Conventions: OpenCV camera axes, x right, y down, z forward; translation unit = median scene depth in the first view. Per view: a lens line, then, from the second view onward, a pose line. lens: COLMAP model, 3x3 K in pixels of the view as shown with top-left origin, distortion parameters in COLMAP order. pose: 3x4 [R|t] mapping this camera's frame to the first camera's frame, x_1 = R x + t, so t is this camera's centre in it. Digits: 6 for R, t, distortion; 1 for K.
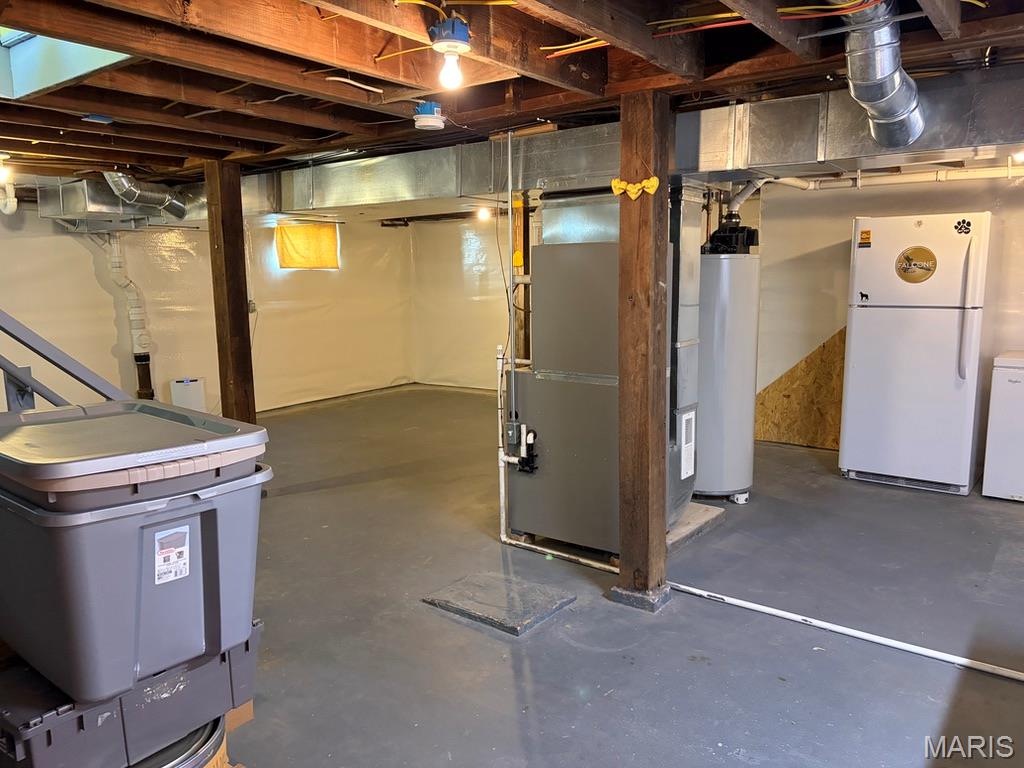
lens RADIAL K [[778.9, 0, 507.9], [0, 778.9, 390.0], [0, 0, 1]] dist [0.068509, -0.077030]
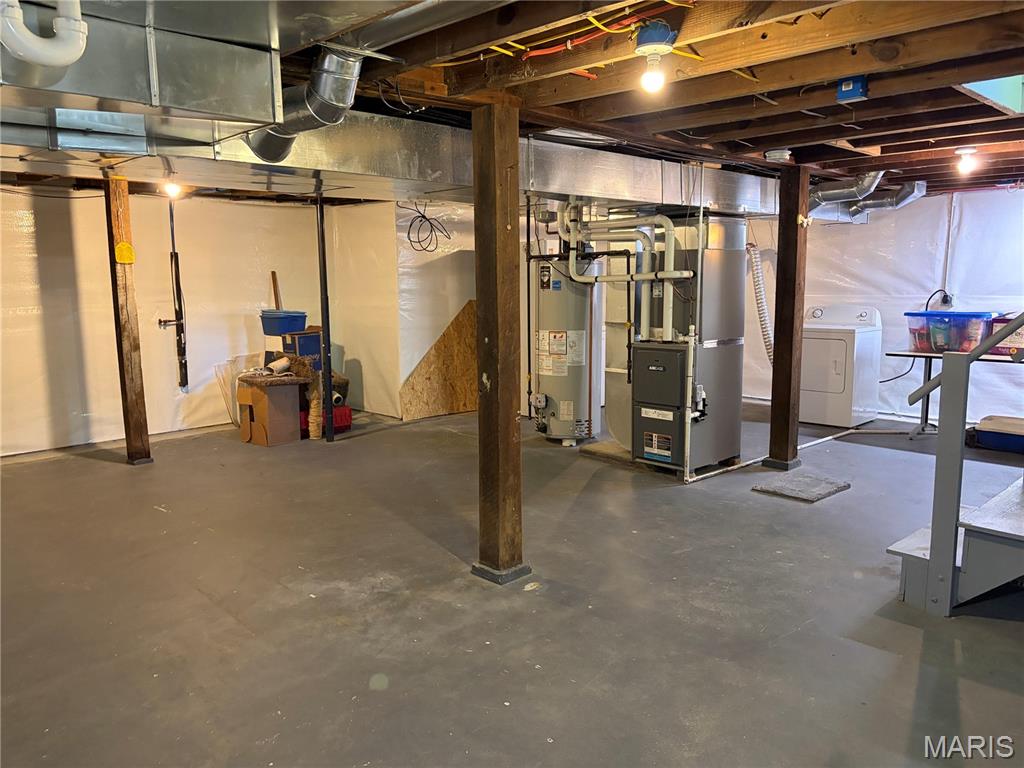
lens RADIAL K [[778.9, 0, 507.9], [0, 778.9, 390.0], [0, 0, 1]] dist [0.068509, -0.077030]
pose [[0.151864, -0.131175, 0.979658, -1.104911], [0.153669, 0.982236, 0.107699, -0.116343], [-0.976383, 0.134188, 0.169324, 0.915492]]
